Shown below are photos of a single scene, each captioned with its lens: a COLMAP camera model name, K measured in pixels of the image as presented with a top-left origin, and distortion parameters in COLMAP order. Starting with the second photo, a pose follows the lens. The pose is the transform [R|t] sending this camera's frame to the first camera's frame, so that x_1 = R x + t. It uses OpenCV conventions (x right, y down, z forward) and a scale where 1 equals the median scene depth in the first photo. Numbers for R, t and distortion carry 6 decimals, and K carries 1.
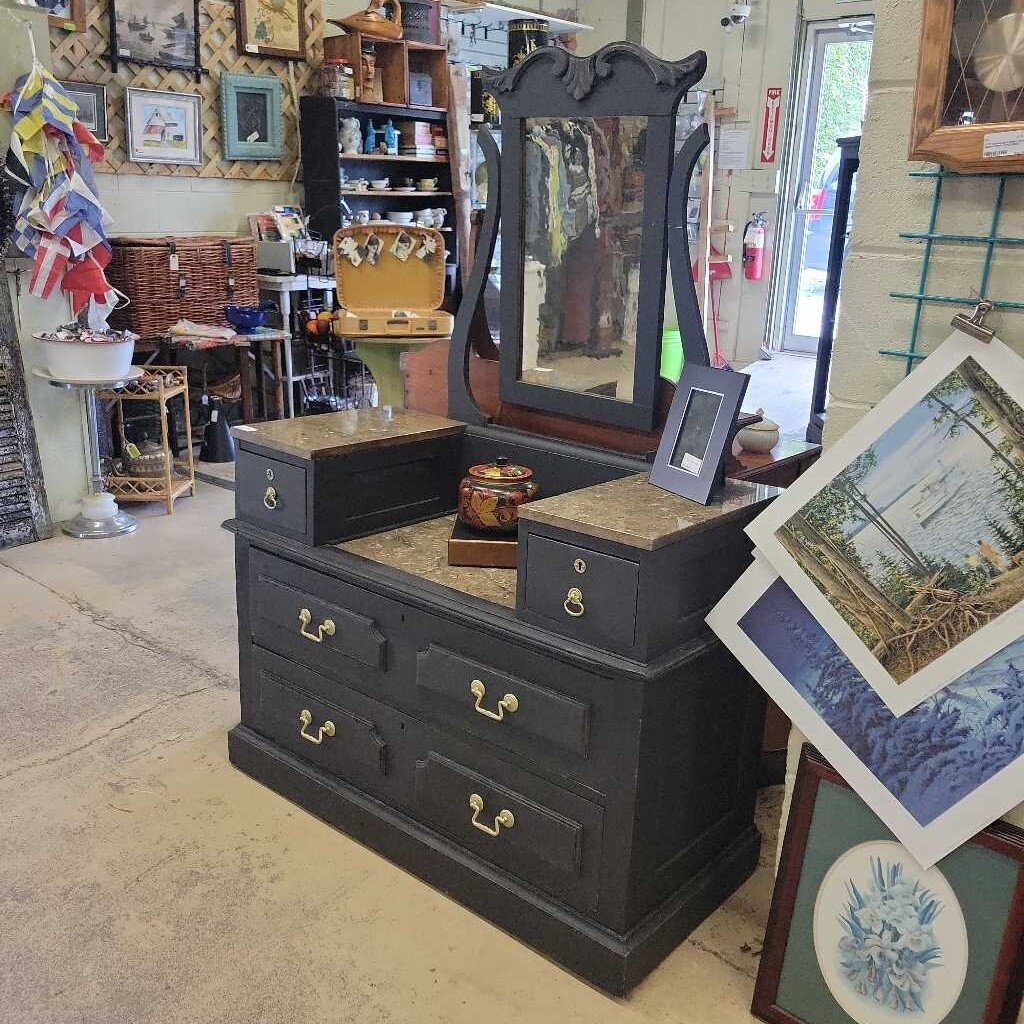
lens RADIAL K [[1038.5, 0, 505.4], [0, 1038.5, 508.5], [0, 0, 1]] dist [-0.033737, 0.000000]
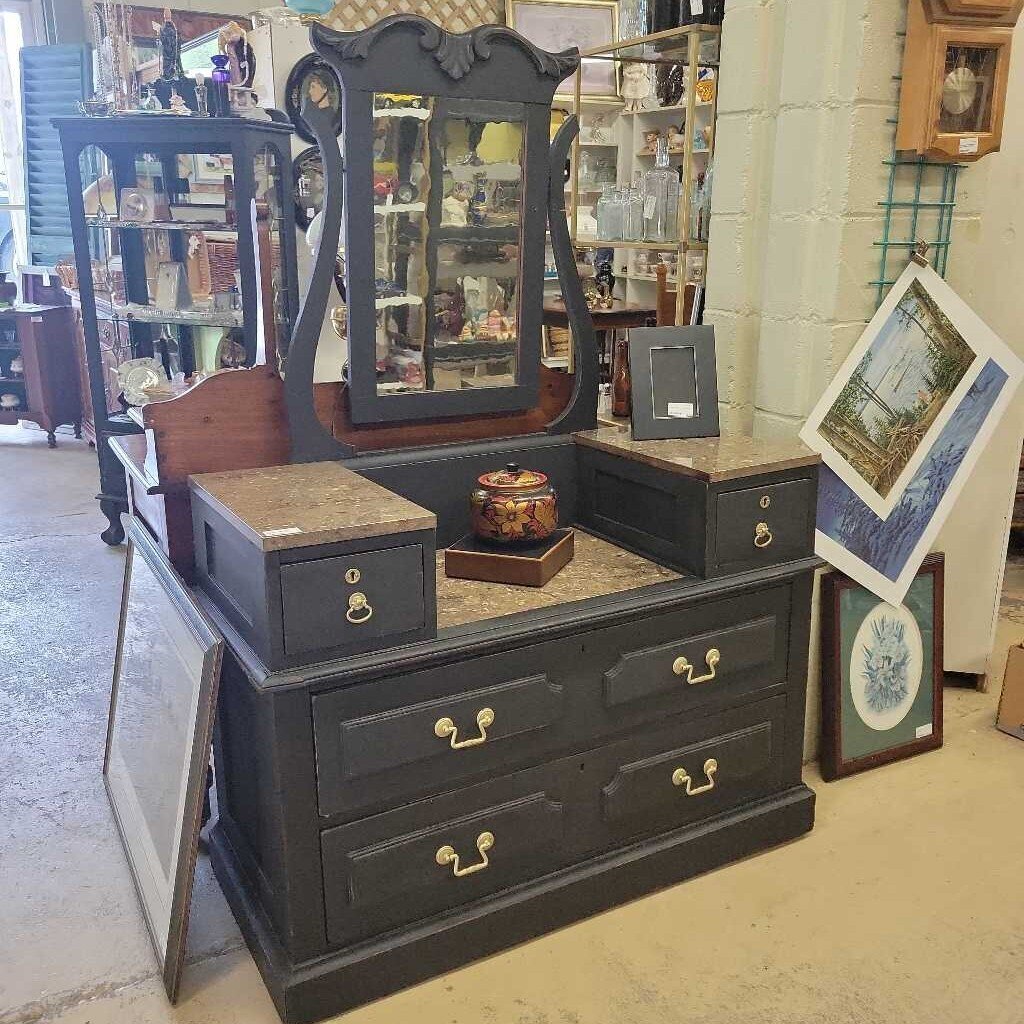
lens RADIAL K [[1038.5, 0, 506.4], [0, 1038.5, 514.1], [0, 0, 1]] dist [-0.033737, 0.000000]
pose [[0.356654, -0.296728, 0.885861, -1.184778], [0.280334, 0.938515, 0.201501, -0.275122], [-0.891185, 0.176471, 0.417908, 0.870056]]
